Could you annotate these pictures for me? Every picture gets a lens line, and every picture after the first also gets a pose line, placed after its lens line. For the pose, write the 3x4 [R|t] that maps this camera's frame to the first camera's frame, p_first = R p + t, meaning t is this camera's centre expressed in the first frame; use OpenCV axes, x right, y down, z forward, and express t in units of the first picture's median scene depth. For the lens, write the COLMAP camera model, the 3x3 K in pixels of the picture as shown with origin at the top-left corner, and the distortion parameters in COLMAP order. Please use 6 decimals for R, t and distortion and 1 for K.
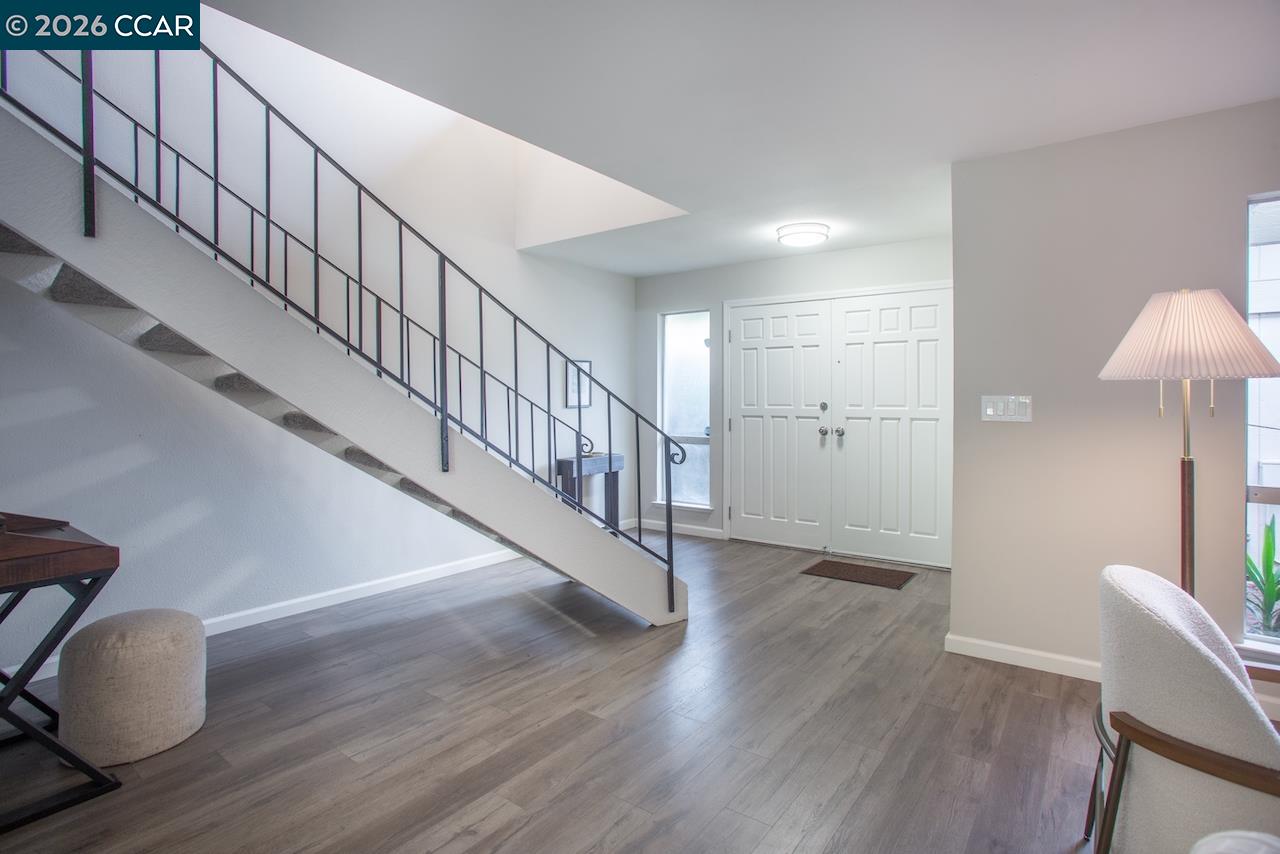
lens RADIAL K [[614.8, 0, 647.2], [0, 614.8, 400.5], [0, 0, 1]] dist [-0.026199, 0.003816]
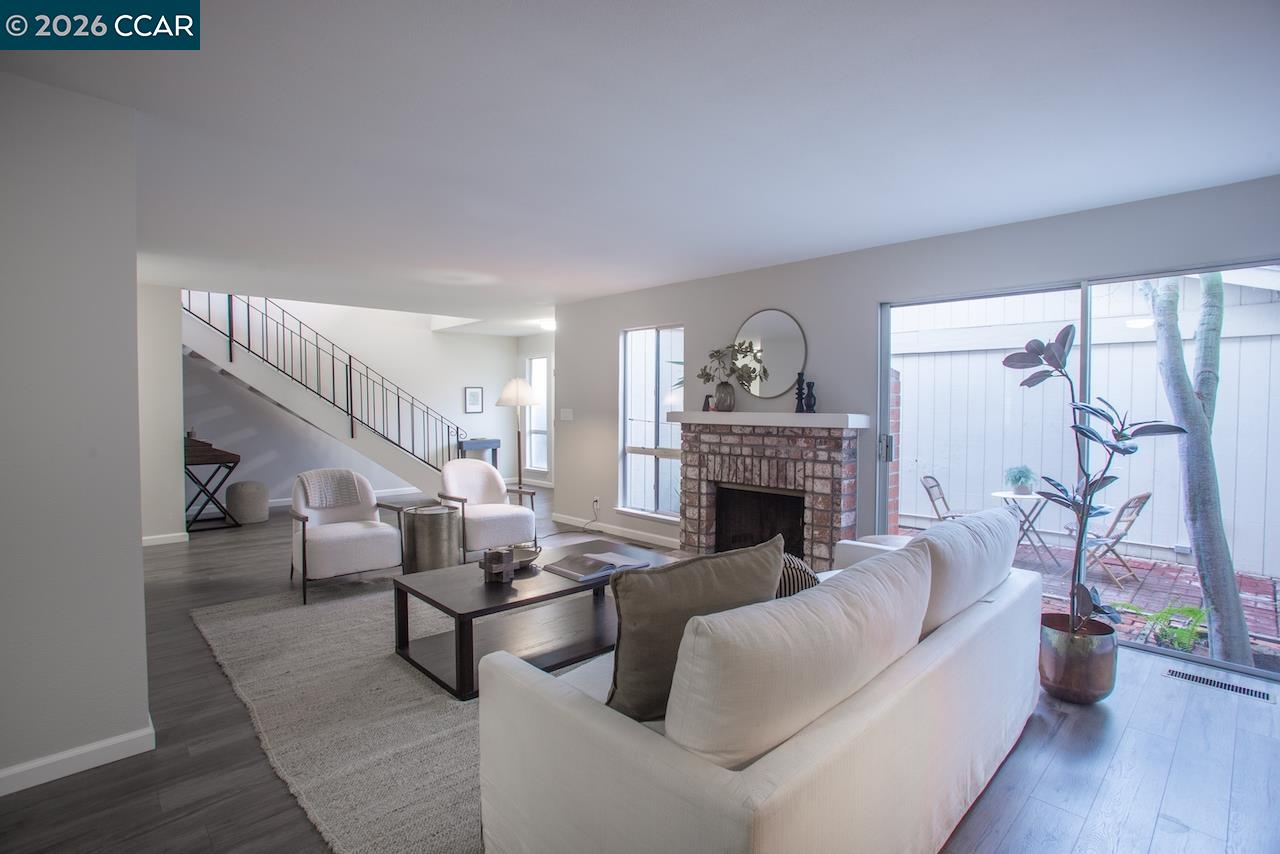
lens RADIAL K [[614.8, 0, 643.1], [0, 614.8, 430.4], [0, 0, 1]] dist [-0.026199, 0.003816]
pose [[0.985144, 0.008169, -0.171533, 0.747110], [-0.001447, 0.999227, 0.039274, -0.010907], [0.171721, -0.038443, 0.984395, -0.759643]]
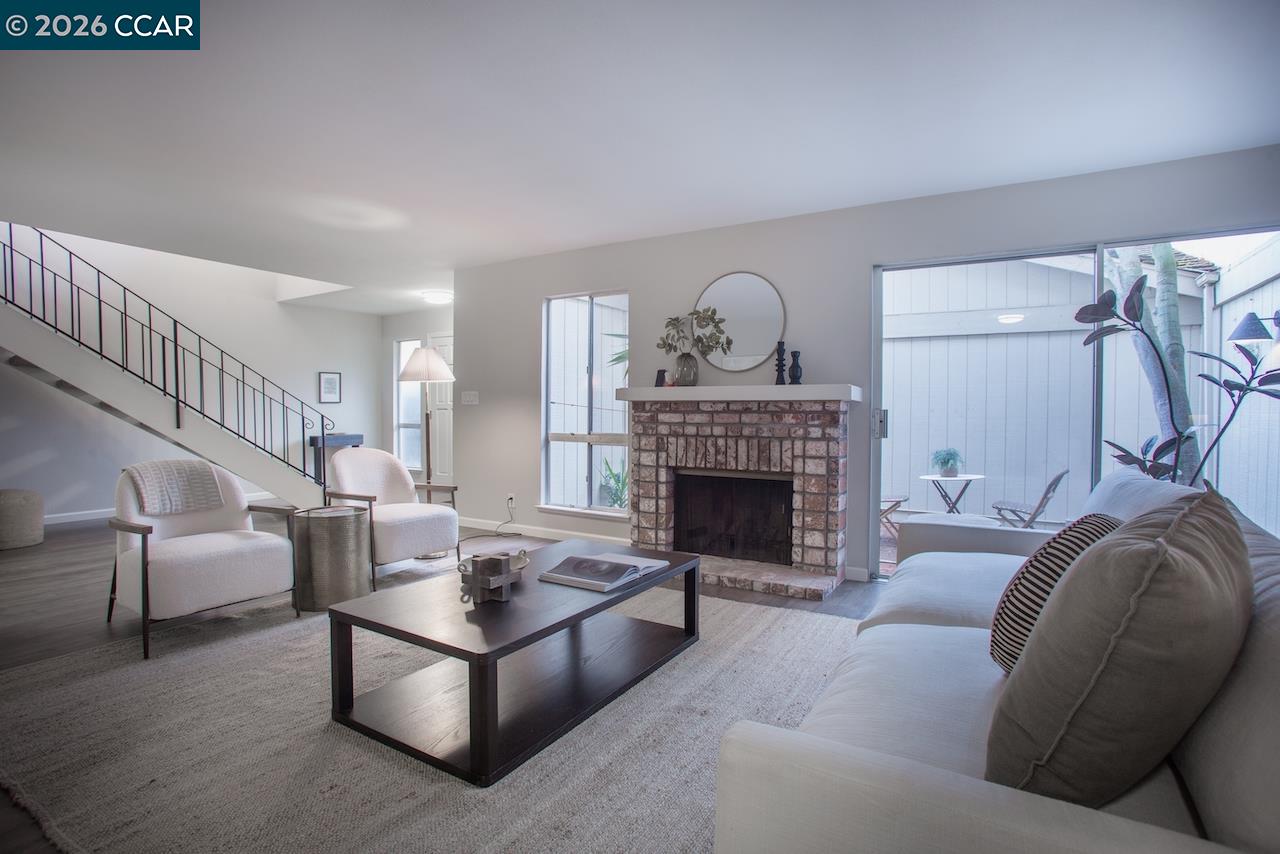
lens RADIAL K [[614.8, 0, 632.6], [0, 614.8, 420.3], [0, 0, 1]] dist [-0.026199, 0.003816]
pose [[0.996613, 0.000357, 0.082234, 0.551235], [-0.001467, 0.999909, 0.013441, 0.034309], [-0.082222, -0.013516, 0.996522, -0.614306]]
